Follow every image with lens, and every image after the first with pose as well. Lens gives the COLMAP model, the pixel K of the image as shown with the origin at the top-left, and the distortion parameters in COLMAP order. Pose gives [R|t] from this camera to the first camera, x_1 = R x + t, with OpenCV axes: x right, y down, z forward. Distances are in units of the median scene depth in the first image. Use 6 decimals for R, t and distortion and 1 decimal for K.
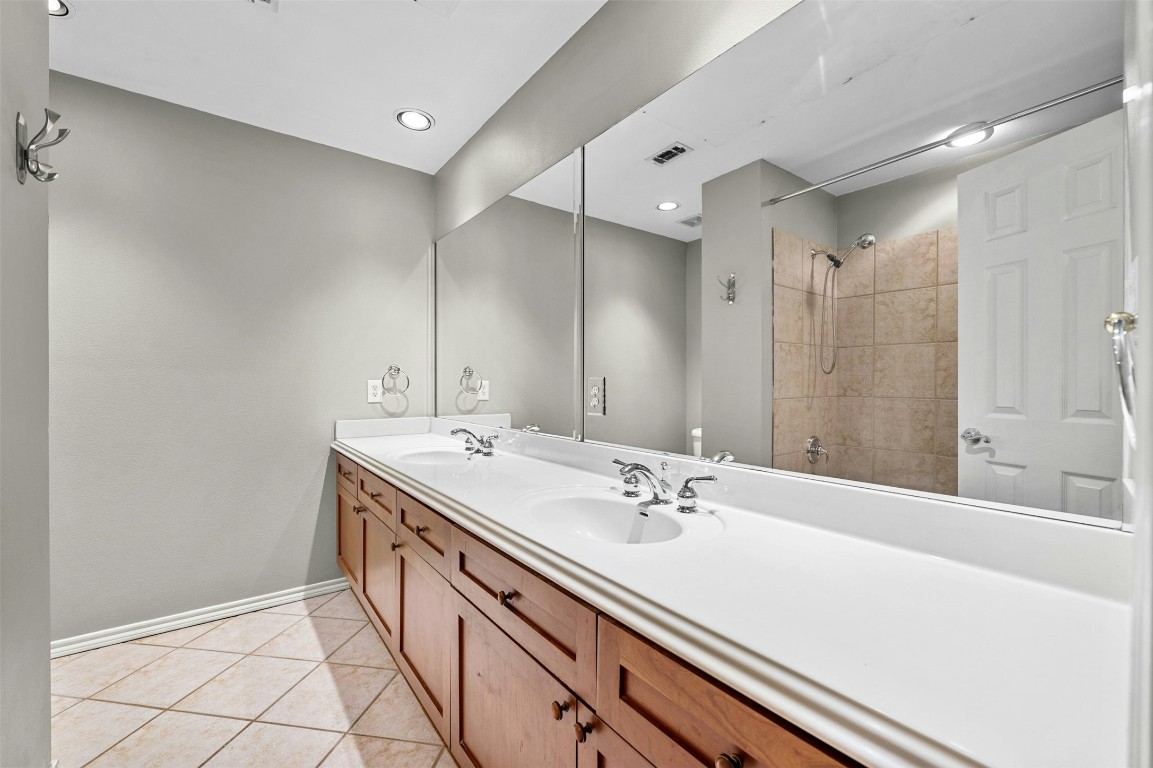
lens RADIAL K [[460.3, 0, 574.7], [0, 460.3, 383.8], [0, 0, 1]] dist [-0.008177, -0.000033]
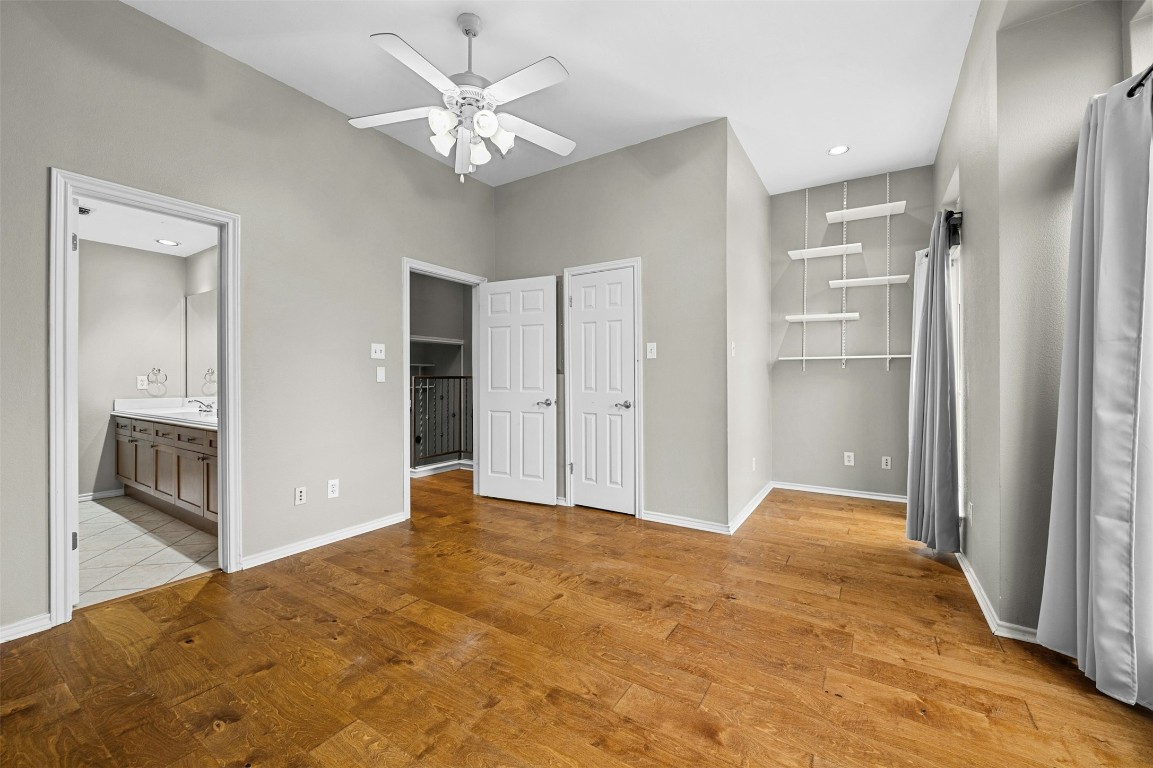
lens RADIAL K [[460.3, 0, 578.6], [0, 460.3, 380.9], [0, 0, 1]] dist [-0.008177, -0.000033]
pose [[0.938785, 0.000279, 0.344503, 0.555354], [0.001024, 0.999993, -0.003599, 0.018581], [-0.344502, 0.003732, 0.938778, -1.273522]]
